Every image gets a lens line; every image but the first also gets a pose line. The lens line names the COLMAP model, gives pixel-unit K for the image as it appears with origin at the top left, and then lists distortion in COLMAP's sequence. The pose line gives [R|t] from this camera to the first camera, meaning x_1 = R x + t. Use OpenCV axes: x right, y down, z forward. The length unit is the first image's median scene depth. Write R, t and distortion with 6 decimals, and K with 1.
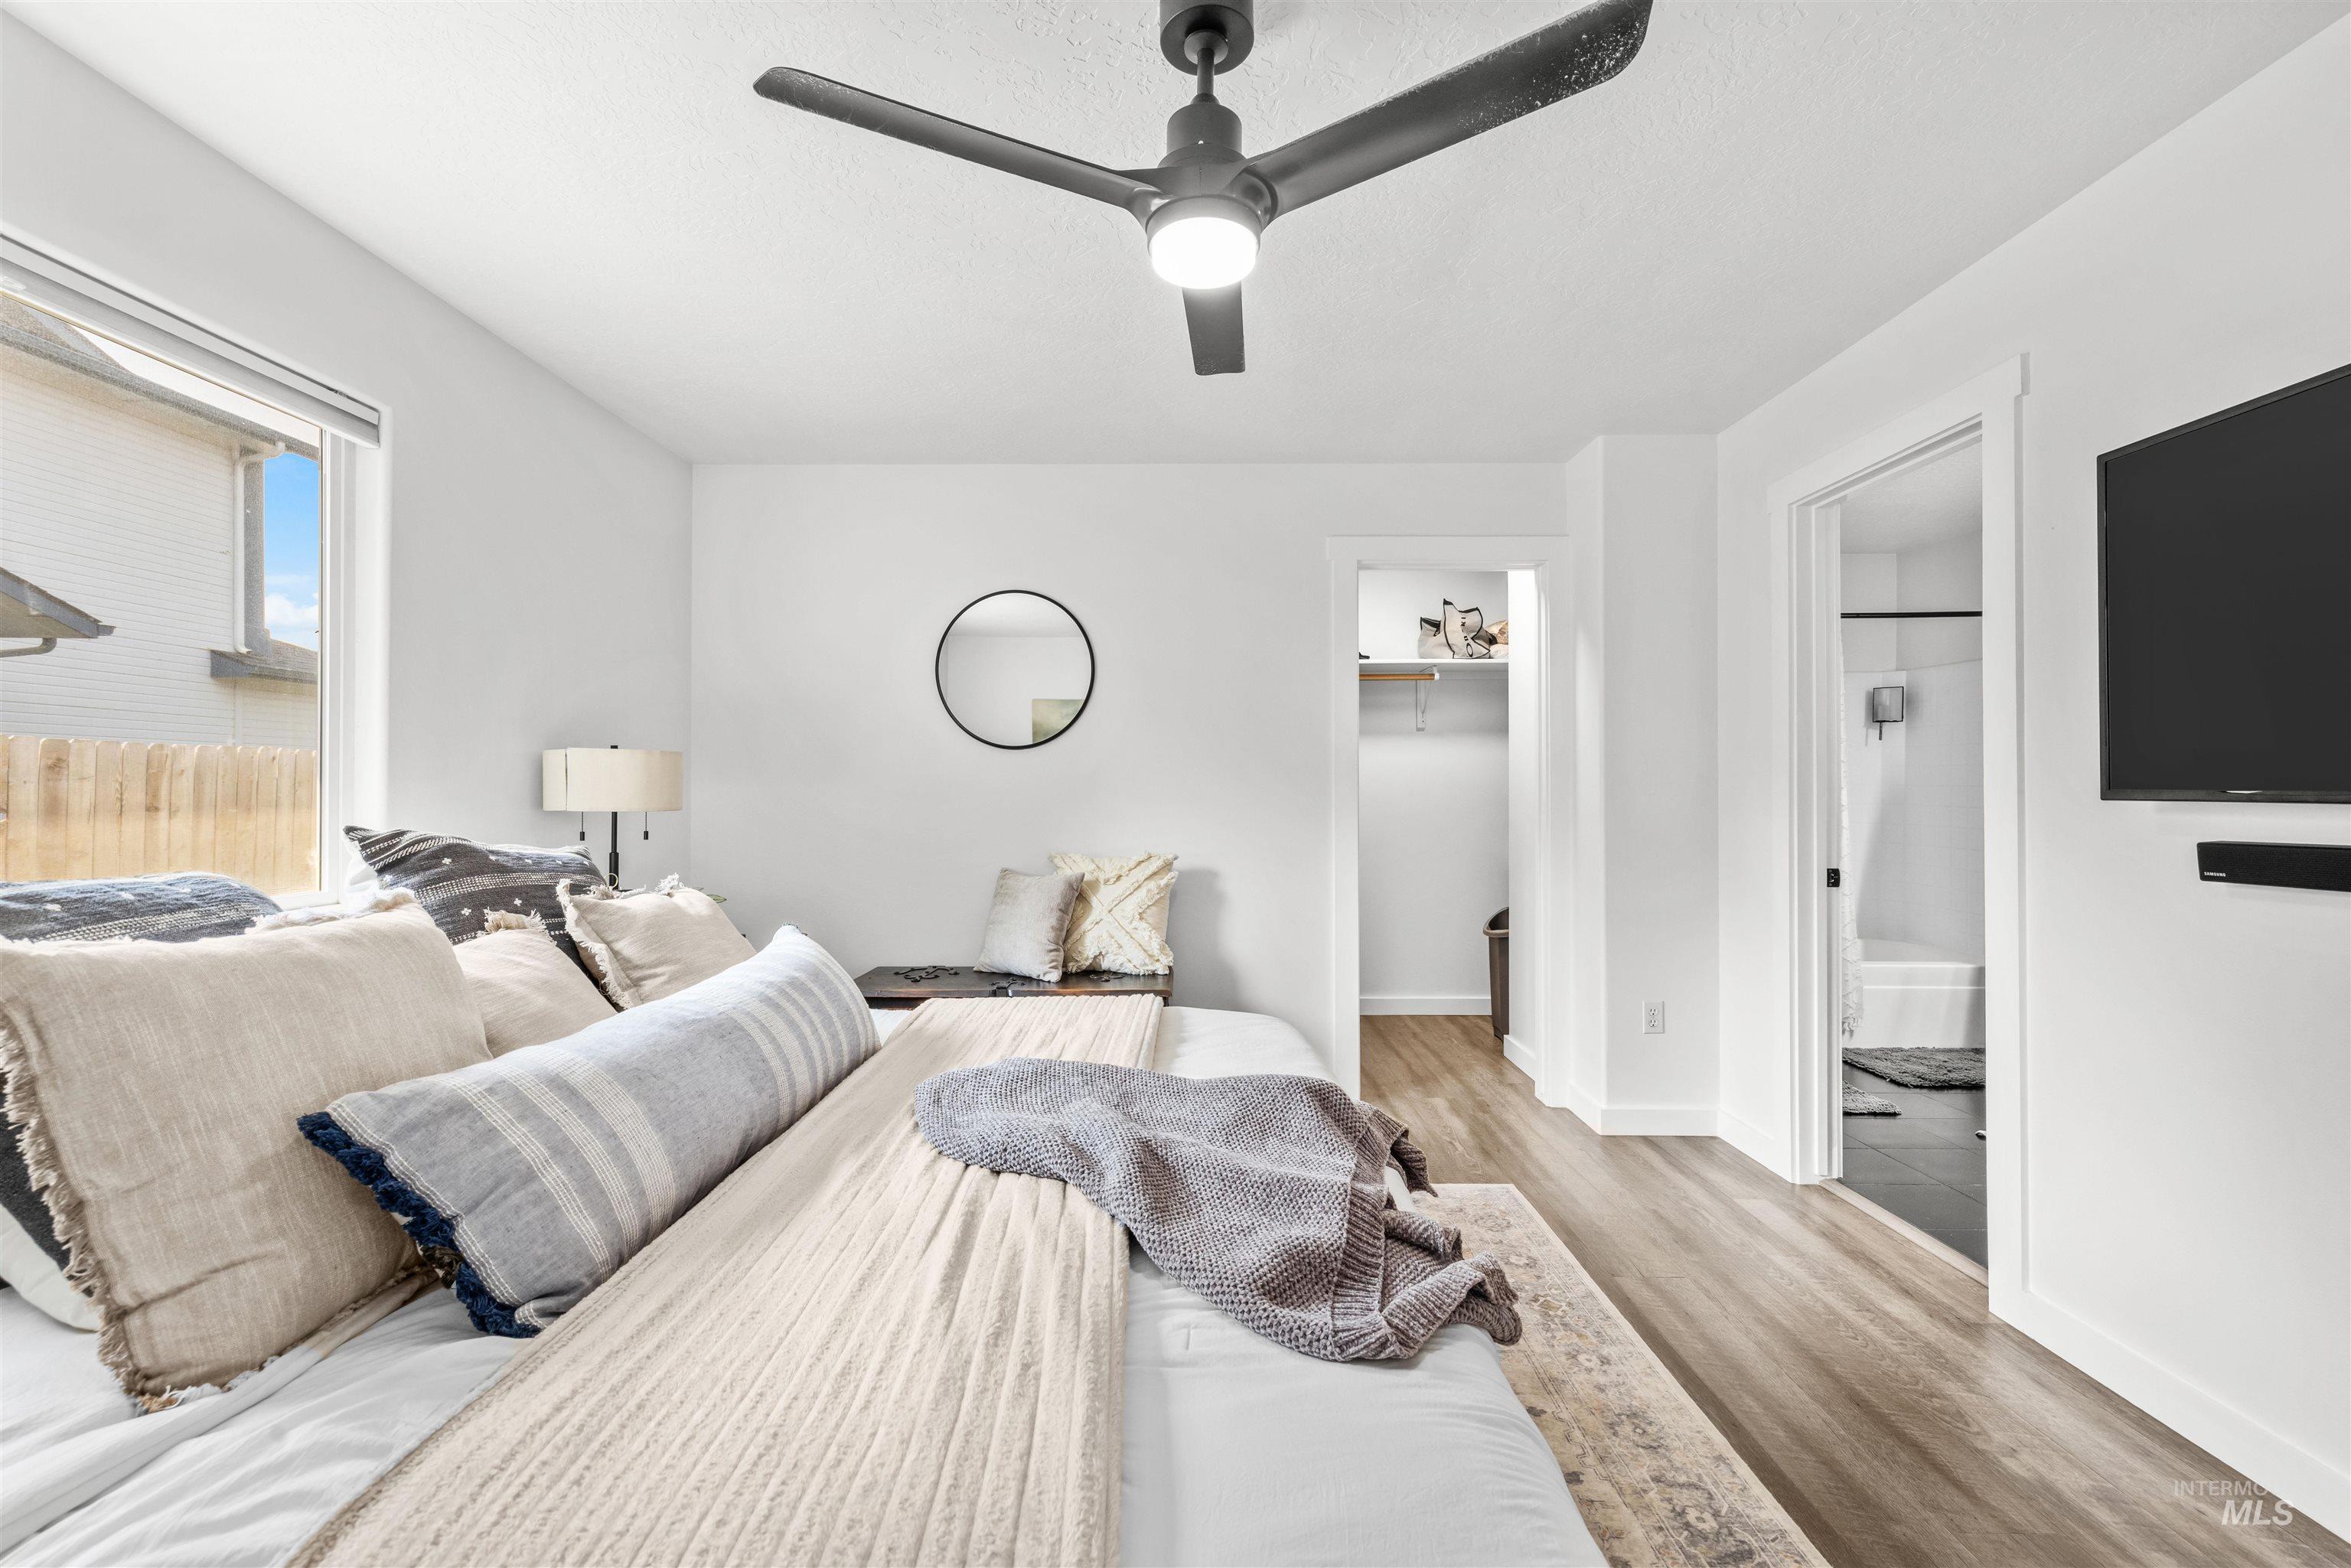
lens RADIAL K [[999.0, 0, 1175.5], [0, 999.0, 784.0], [0, 0, 1]] dist [0.007020, 0.000065]
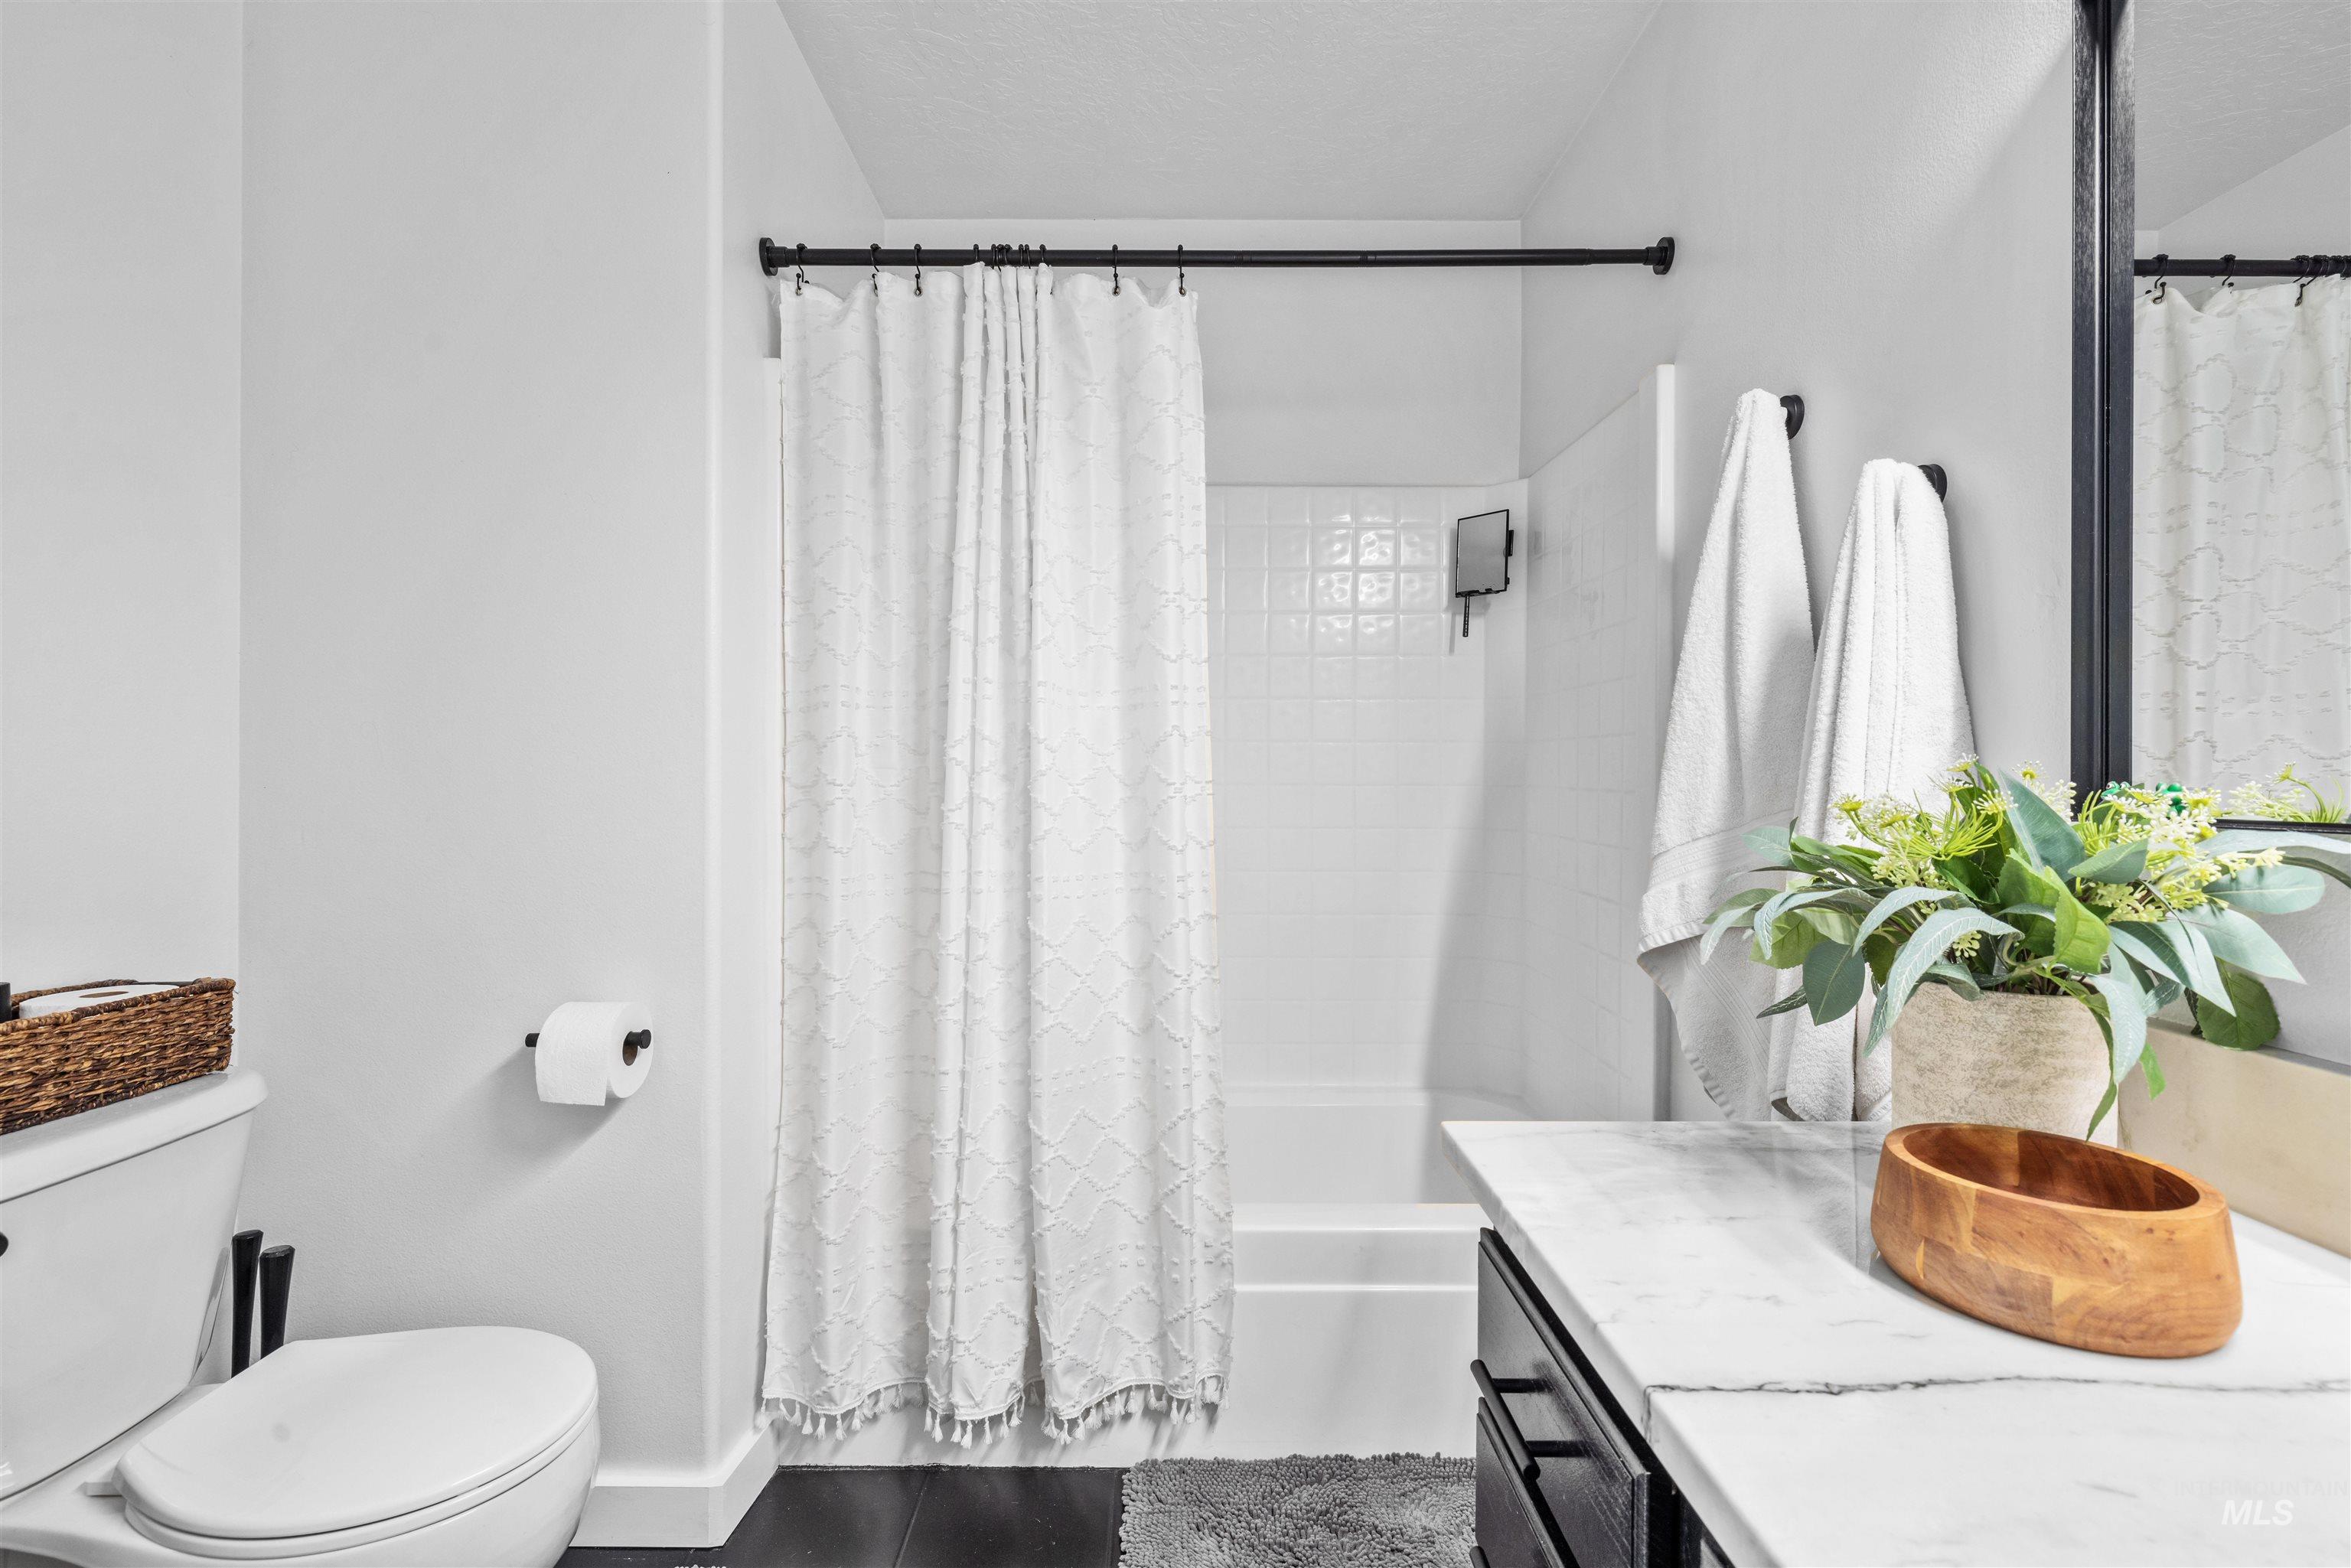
lens RADIAL K [[1050.5, 0, 1176.9], [0, 1050.5, 774.2], [0, 0, 1]] dist [-0.003457, -0.000610]
pose [[0.999975, -0.001930, 0.006770, 0.573093], [0.001925, 0.999998, 0.000790, 0.015663], [-0.006771, -0.000777, 0.999977, 0.542658]]
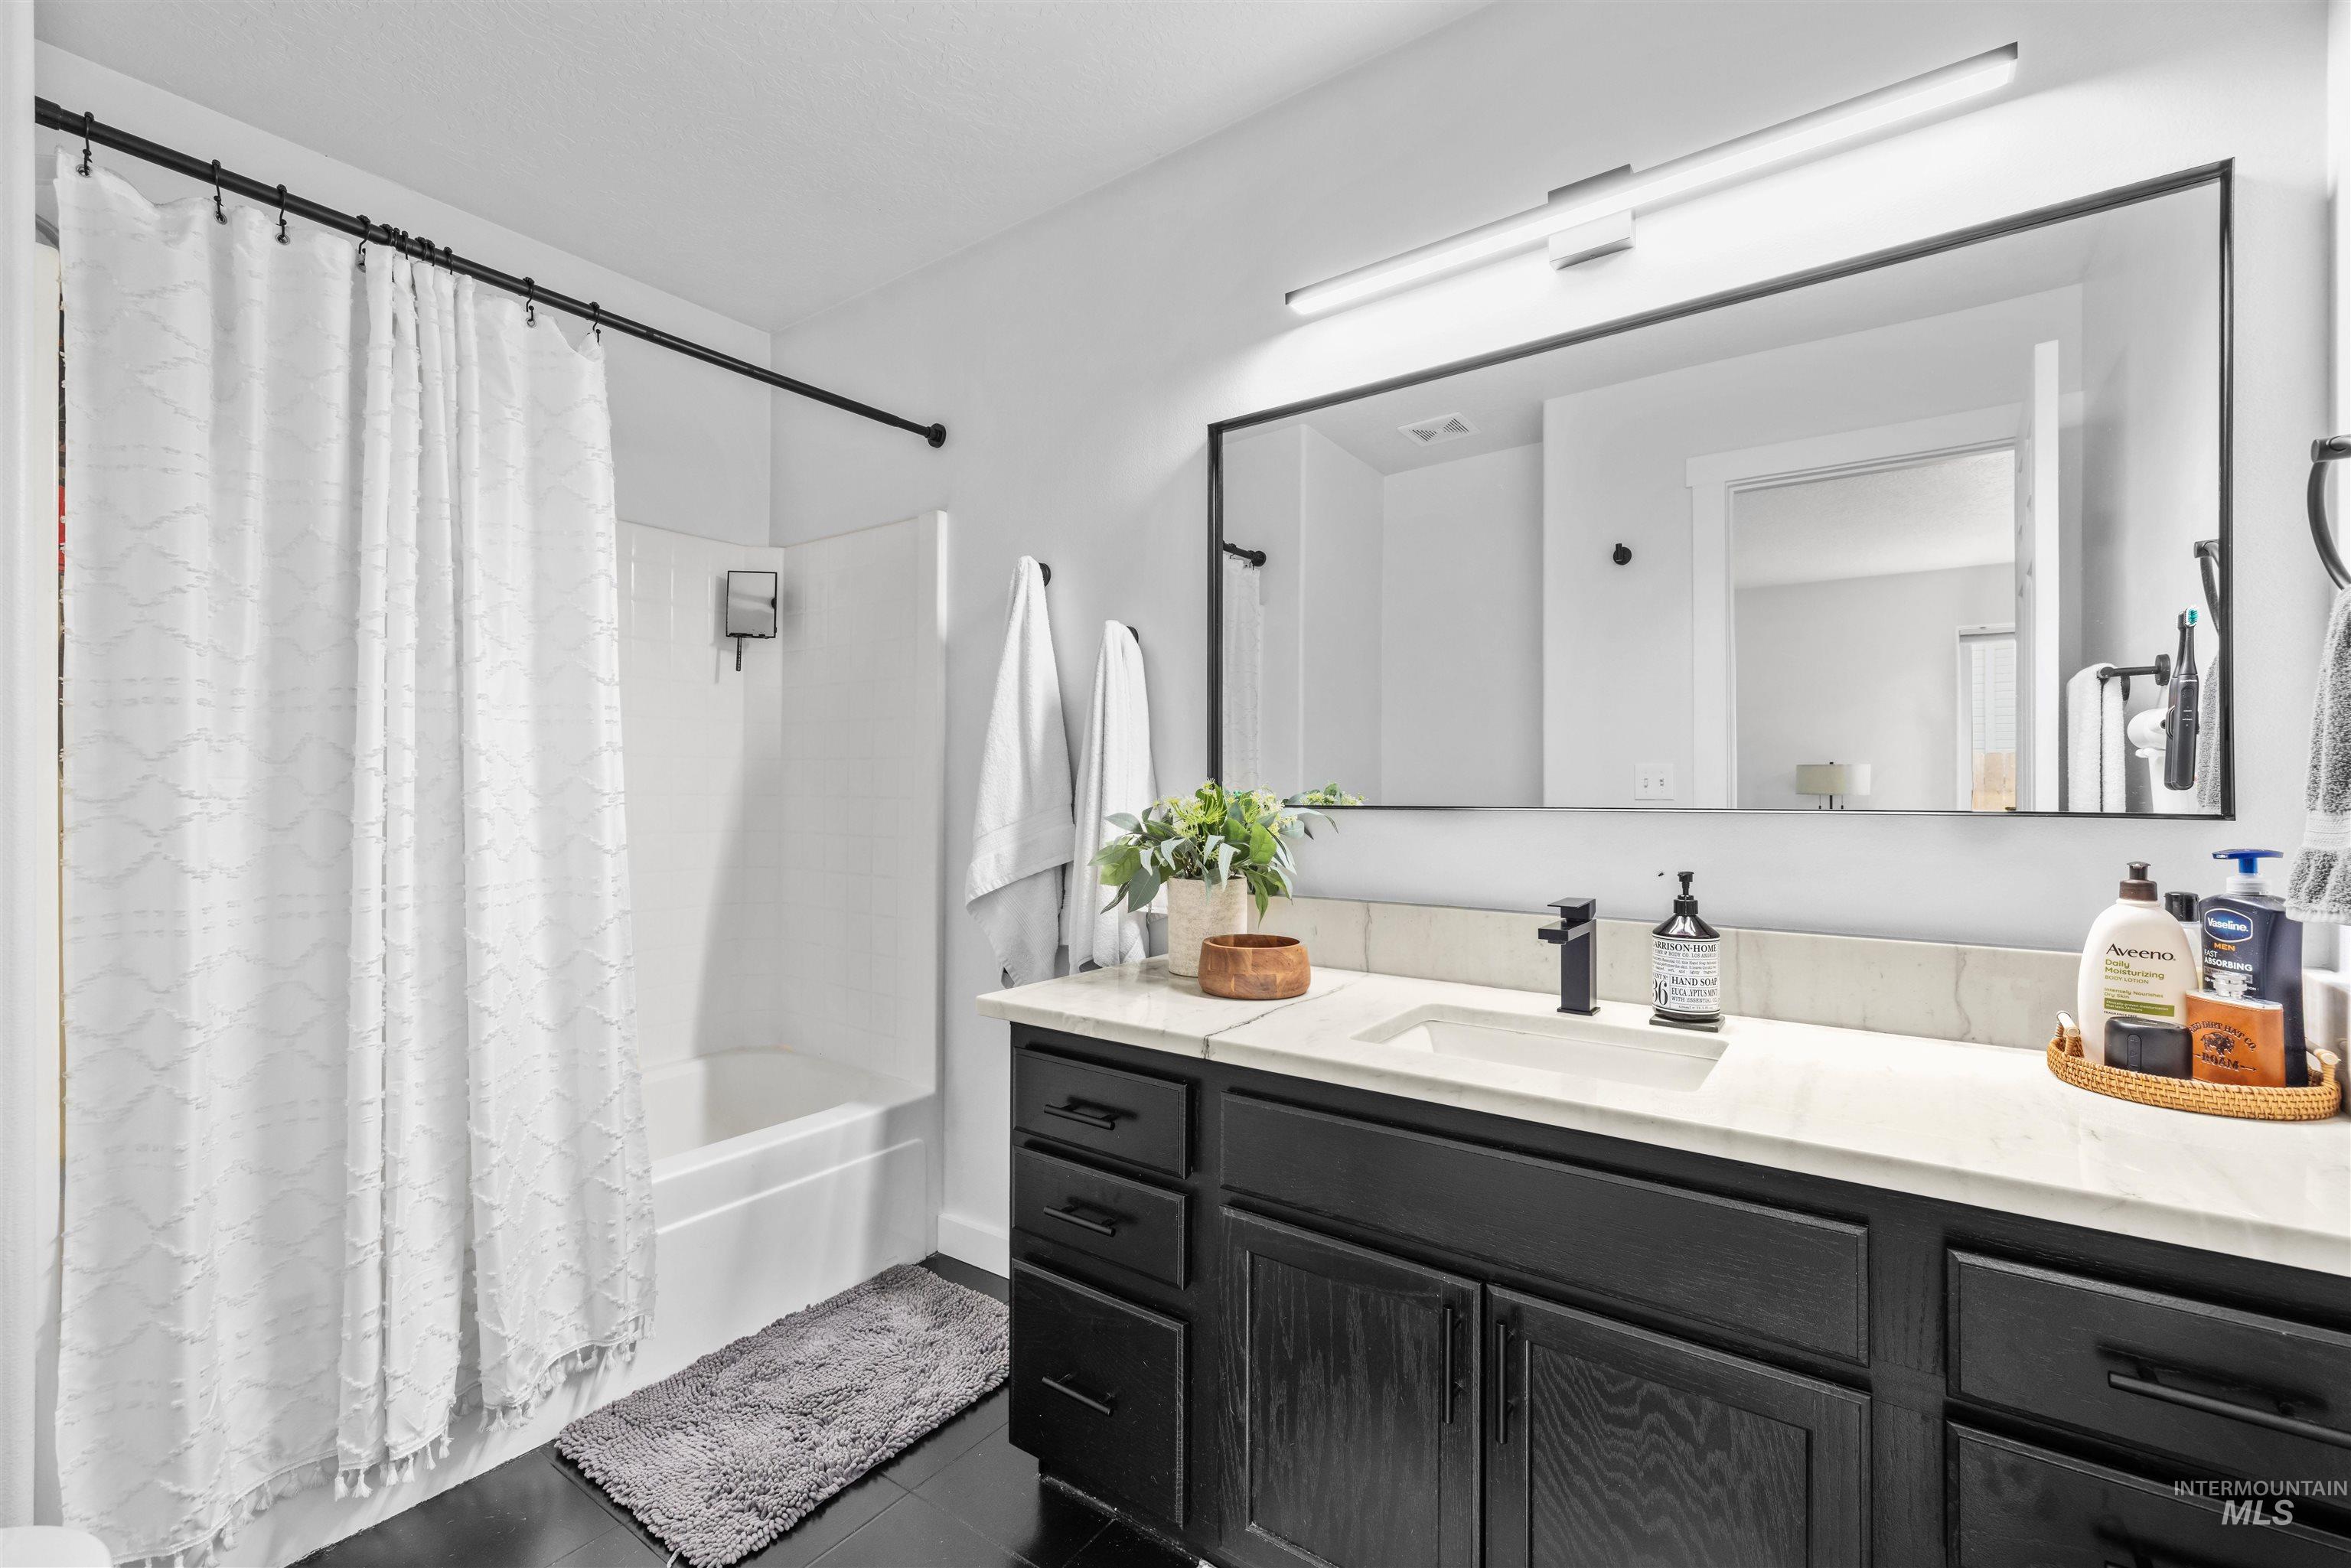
lens RADIAL K [[999.0, 0, 1175.5], [0, 999.0, 784.0], [0, 0, 1]] dist [0.007020, 0.000065]
pose [[0.585846, 0.000922, 0.810422, 0.412866], [-0.001071, 0.999999, -0.000363, 0.015324], [-0.810422, -0.000655, 0.585847, 0.508379]]
